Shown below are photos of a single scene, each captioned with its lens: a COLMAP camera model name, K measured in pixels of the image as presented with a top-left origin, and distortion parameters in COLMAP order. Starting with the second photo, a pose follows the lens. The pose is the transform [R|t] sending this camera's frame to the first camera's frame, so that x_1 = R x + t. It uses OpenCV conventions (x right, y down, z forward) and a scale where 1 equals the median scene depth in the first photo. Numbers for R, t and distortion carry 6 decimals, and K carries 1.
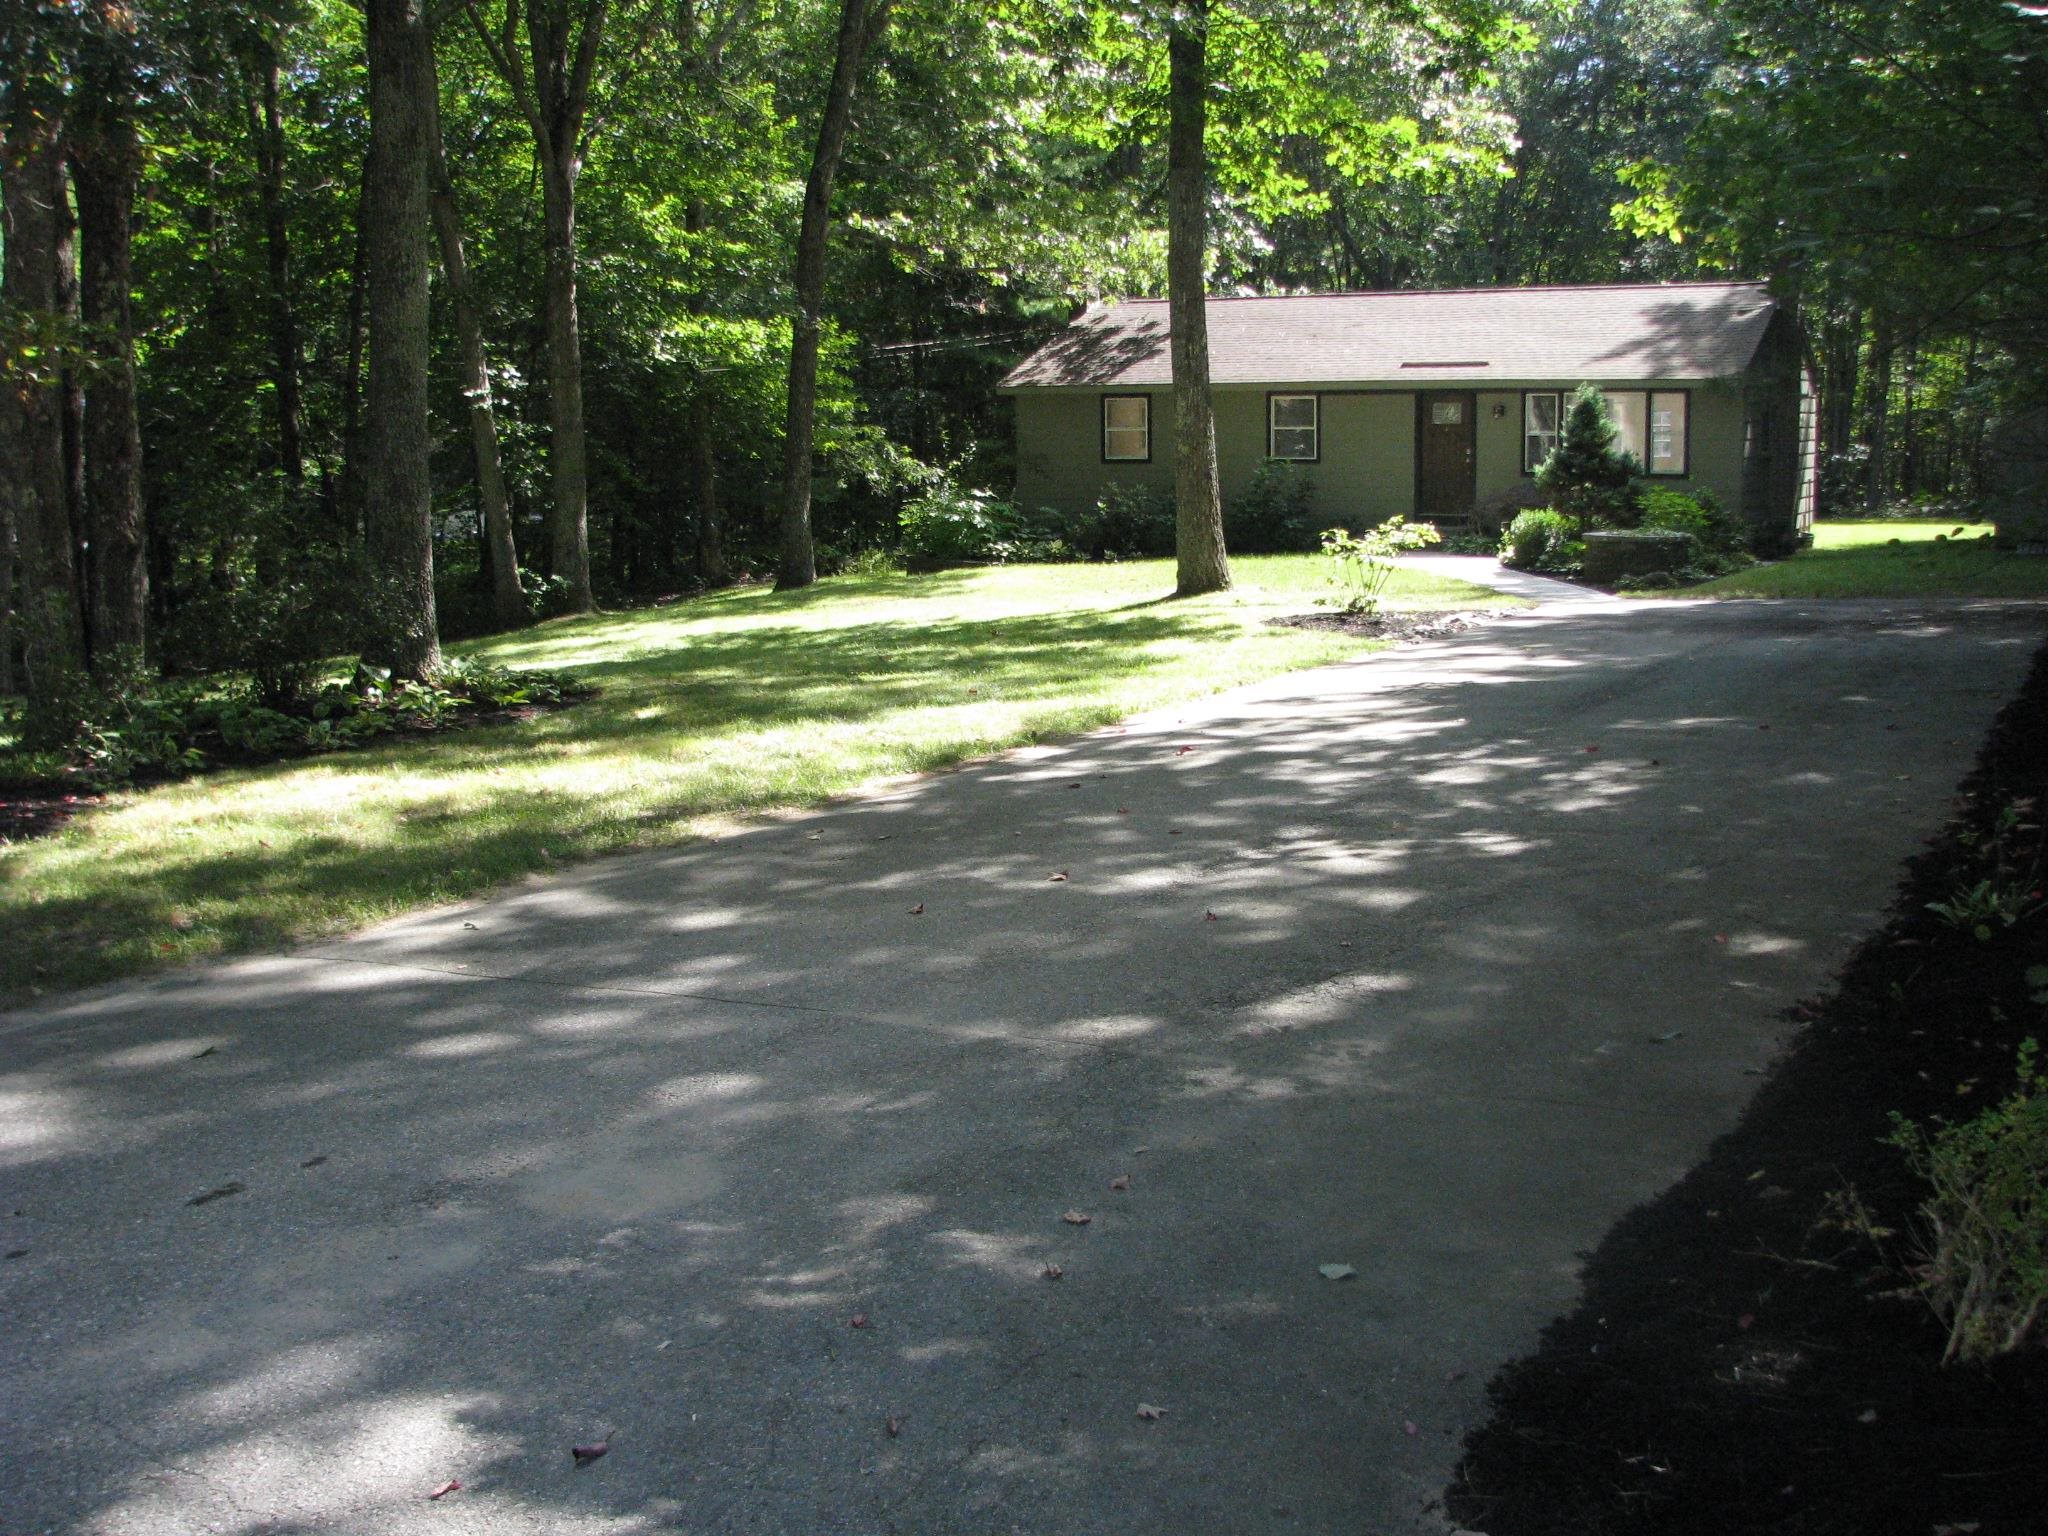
lens RADIAL K [[2179.7, 0, 1024.0], [0, 2179.7, 768.0], [0, 0, 1]] dist [-0.197091, -0.001422]
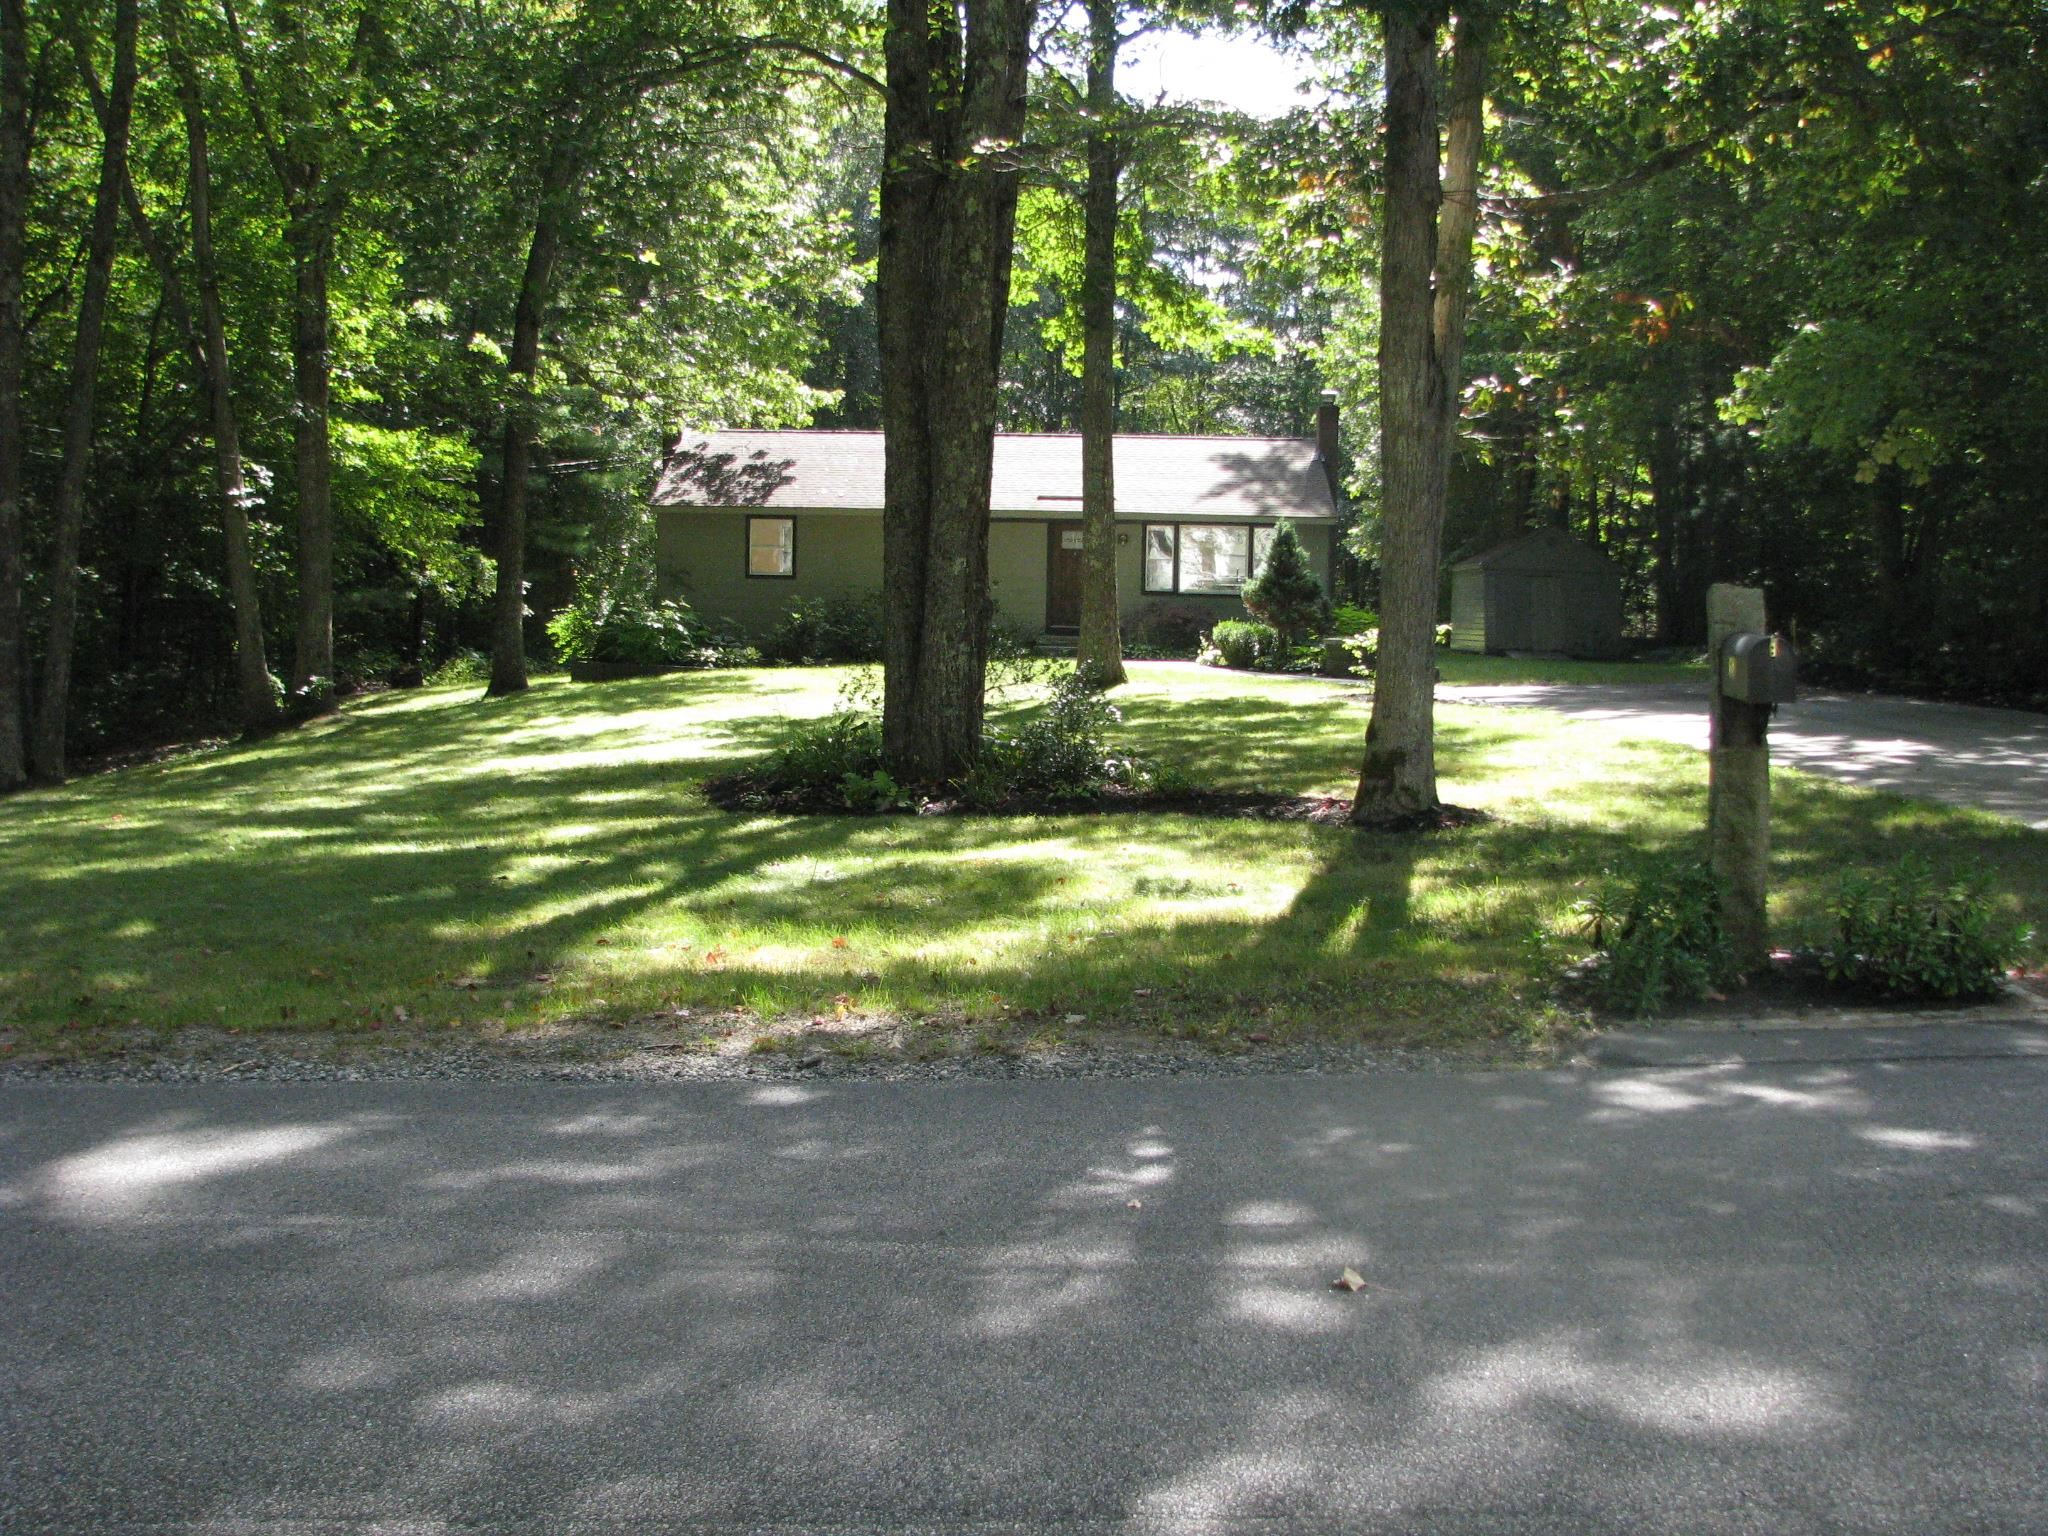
lens RADIAL K [[2179.7, 0, 1024.0], [0, 2179.7, 768.0], [0, 0, 1]] dist [-0.197091, -0.001422]
pose [[0.880995, -0.016725, 0.472829, -0.391245], [0.045370, 0.997756, -0.049242, 0.016048], [-0.470944, 0.064834, 0.879777, -0.020769]]
